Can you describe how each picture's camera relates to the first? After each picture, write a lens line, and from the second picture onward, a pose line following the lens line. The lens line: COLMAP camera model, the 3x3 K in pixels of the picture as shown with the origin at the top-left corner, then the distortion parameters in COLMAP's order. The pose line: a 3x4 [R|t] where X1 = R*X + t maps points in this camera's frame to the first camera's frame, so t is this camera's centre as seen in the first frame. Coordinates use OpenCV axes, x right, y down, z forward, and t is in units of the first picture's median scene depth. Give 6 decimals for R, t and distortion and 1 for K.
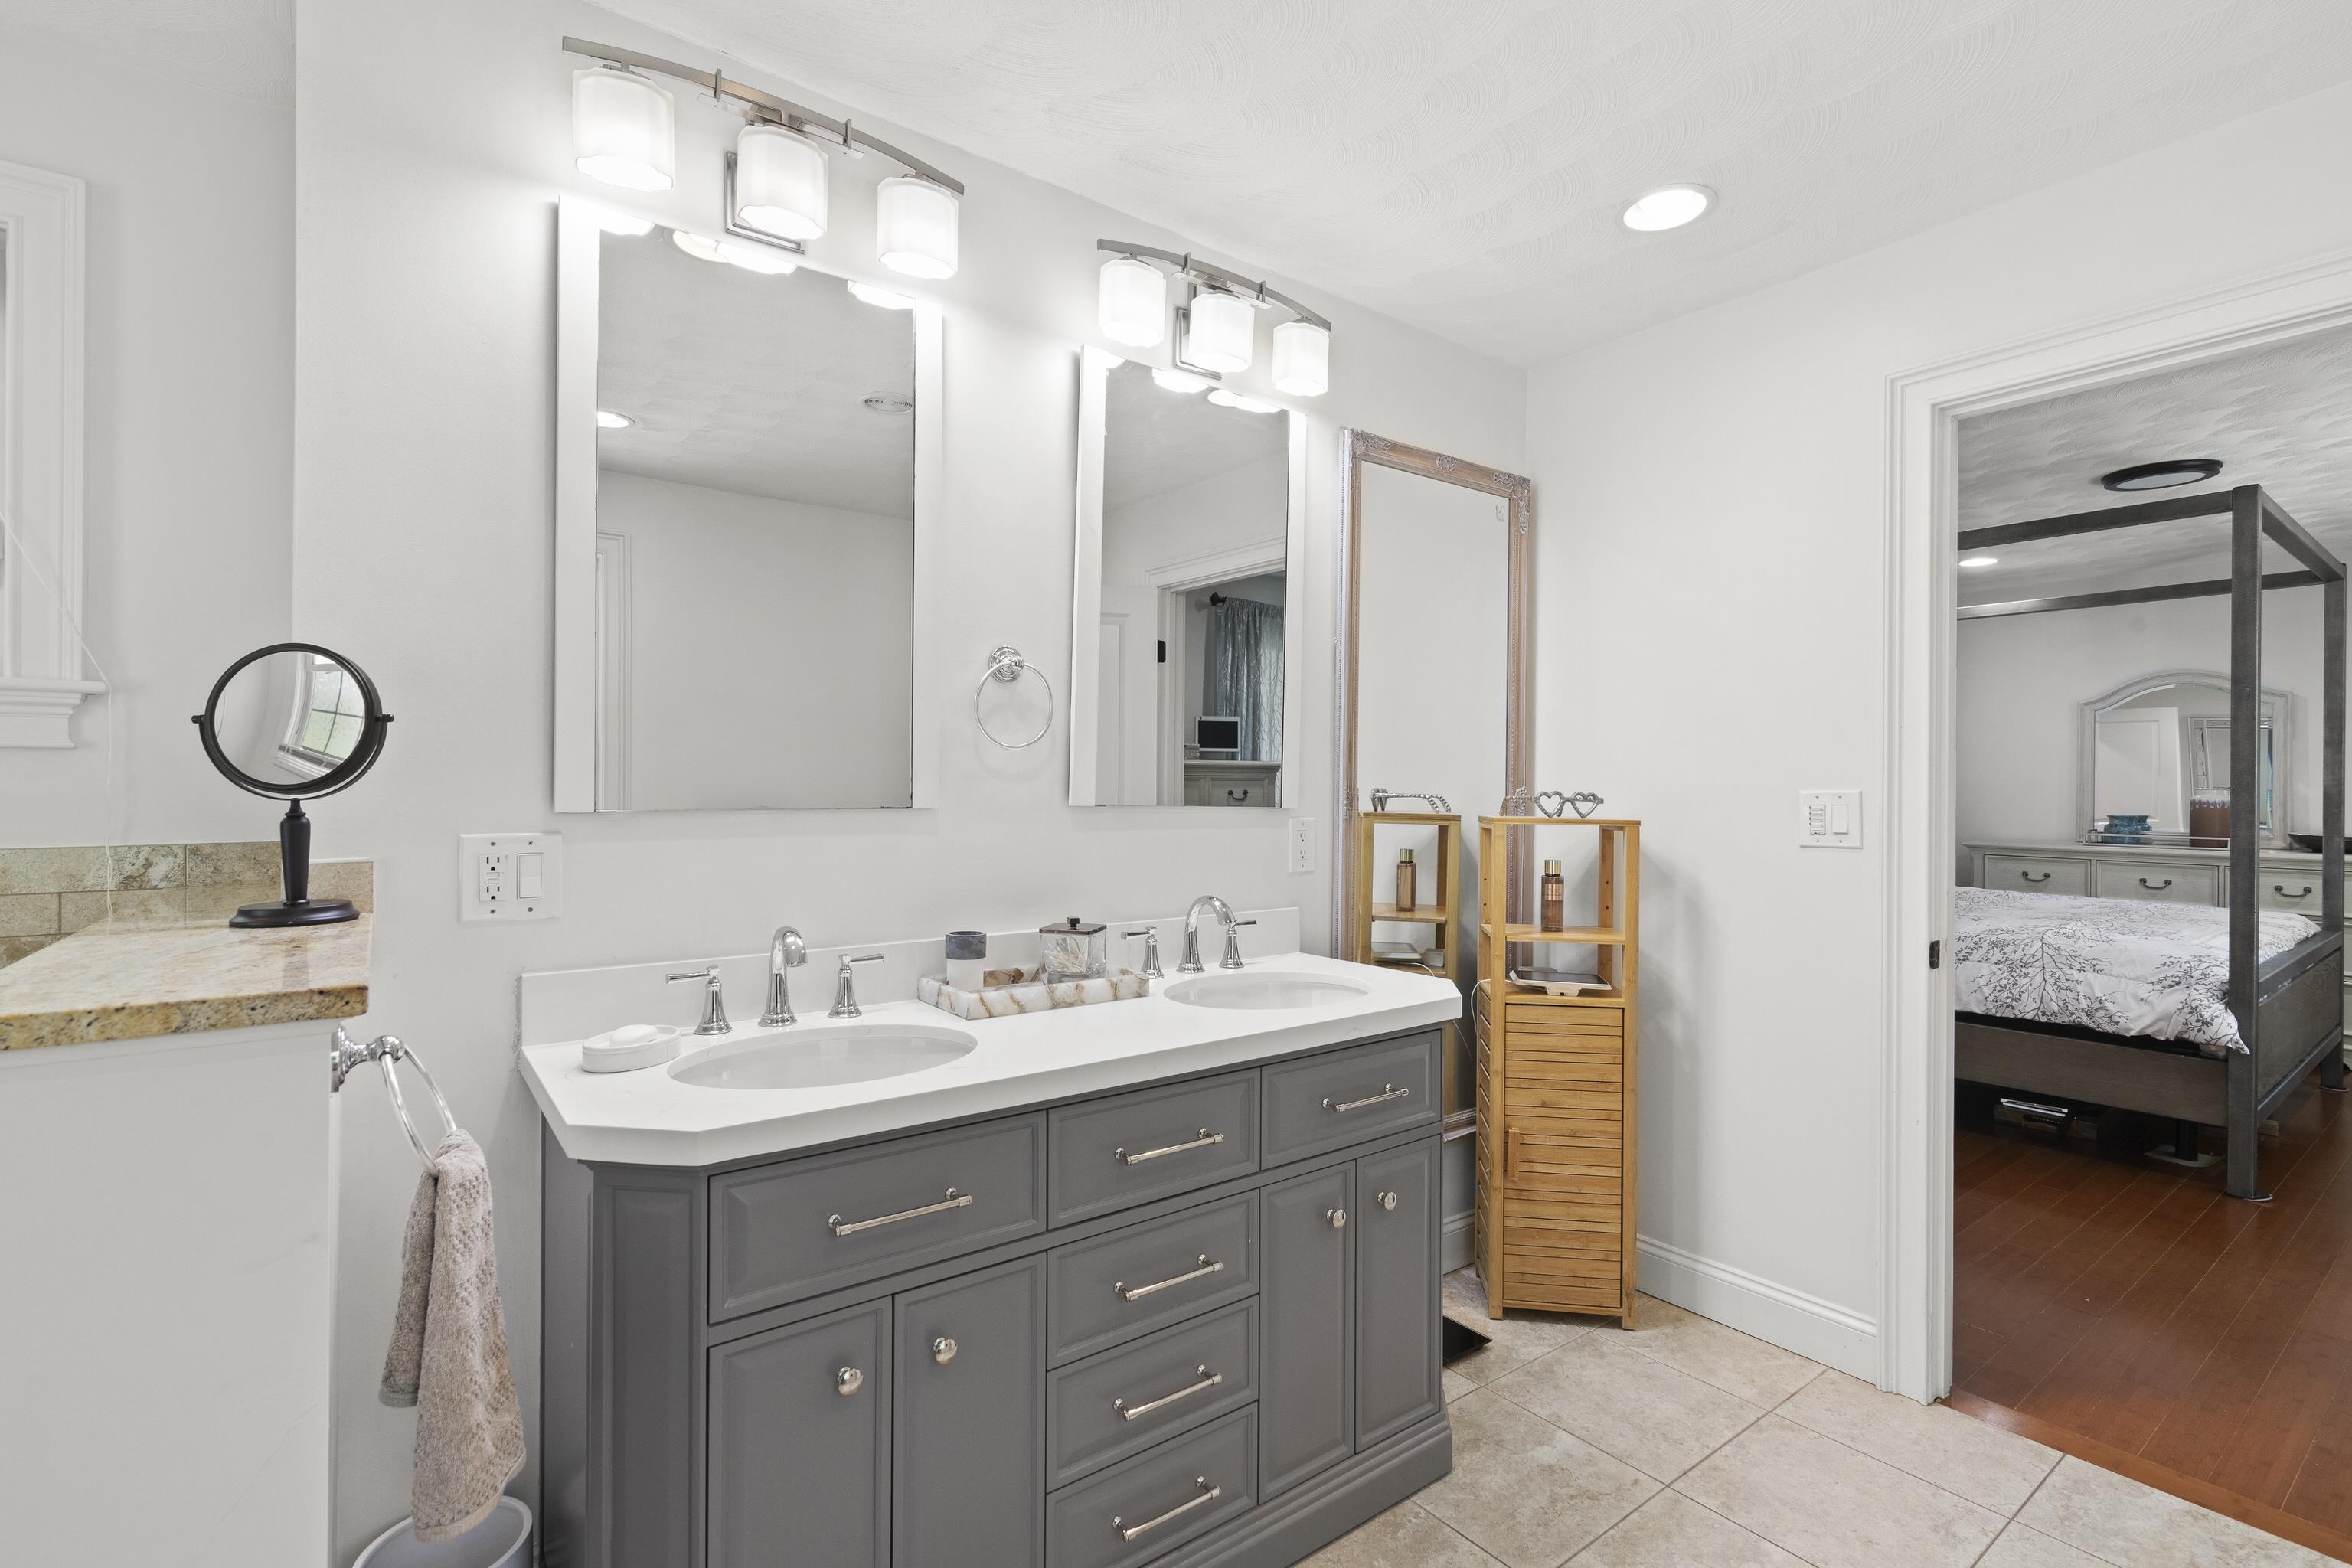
lens RADIAL K [[1078.7, 0, 1173.3], [0, 1078.7, 775.5], [0, 0, 1]] dist [0.000680, 0.000232]
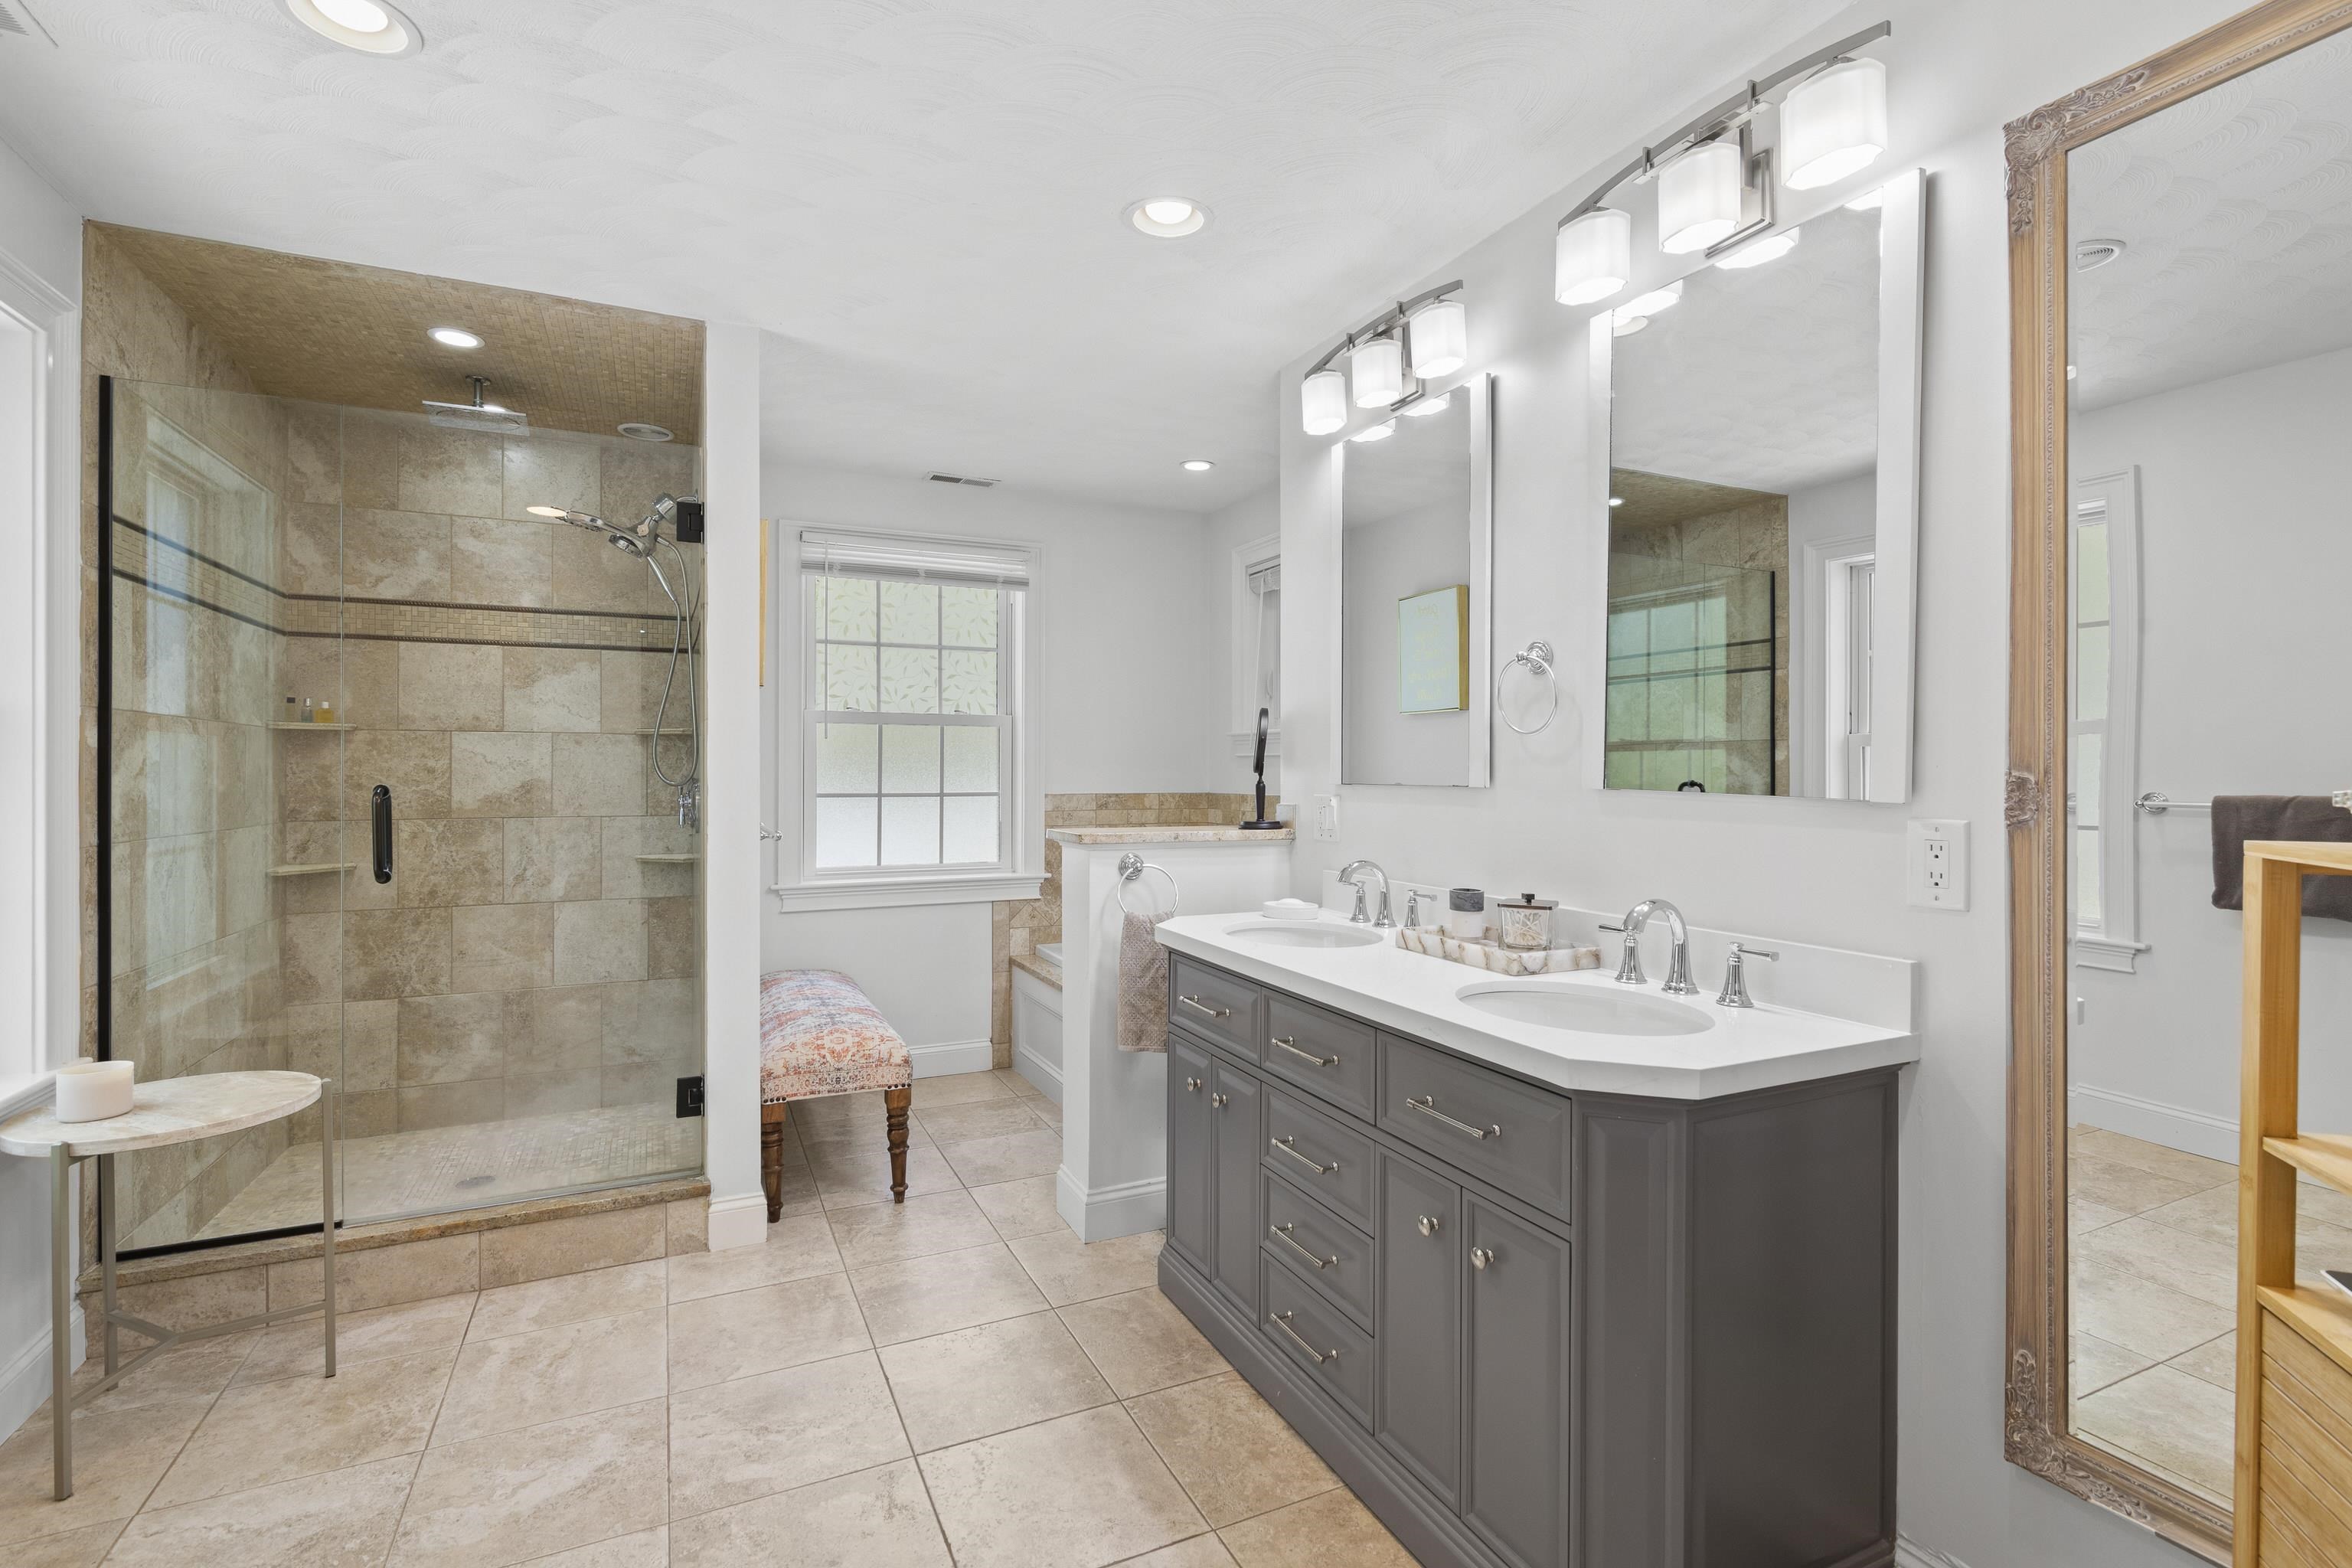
lens RADIAL K [[1078.7, 0, 1173.3], [0, 1078.7, 775.5], [0, 0, 1]] dist [0.000680, 0.000232]
pose [[-0.195696, -0.001046, -0.980664, 1.317615], [0.003844, 0.999991, -0.001834, 0.022744], [0.980657, -0.004129, -0.195690, 1.137205]]
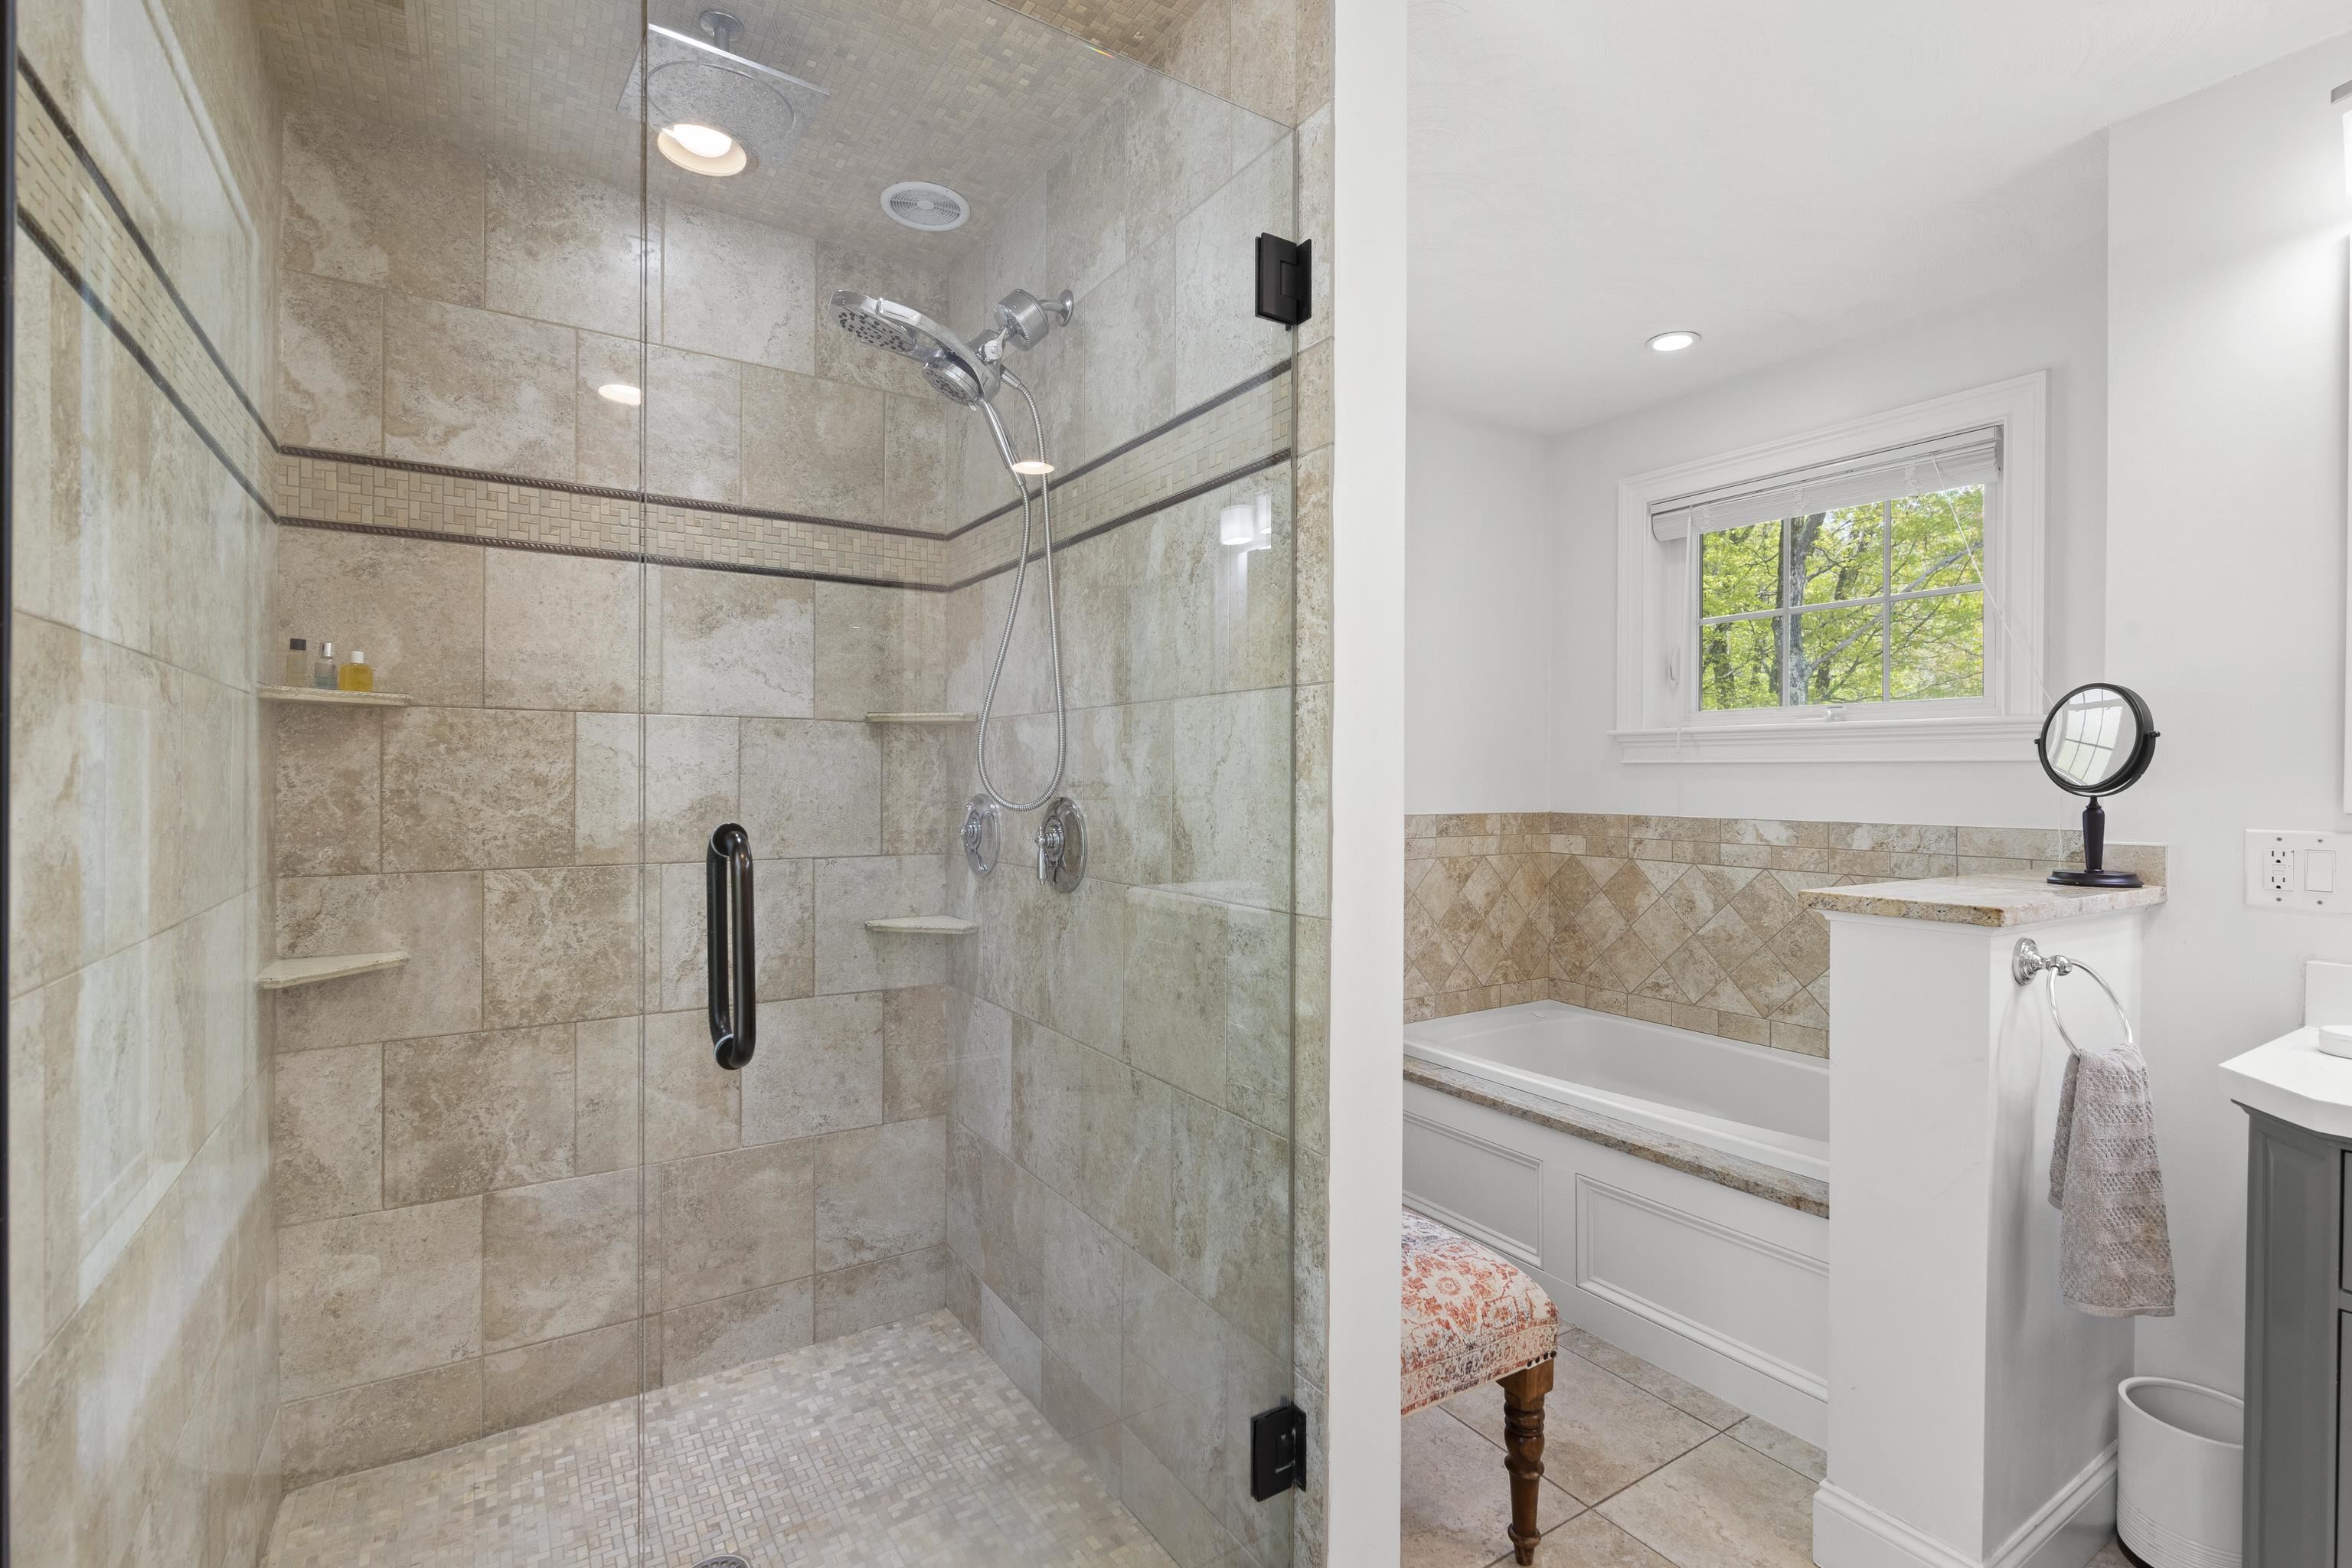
lens RADIAL K [[1078.5, 0, 1176.0], [0, 1078.5, 784.0], [0, 0, 1]] dist [-0.000087, -0.000025]
pose [[-0.071408, 0.000409, -0.997447, 0.571330], [0.000478, 1.000000, 0.000376, 0.004758], [0.997447, -0.000450, -0.071408, -0.064857]]
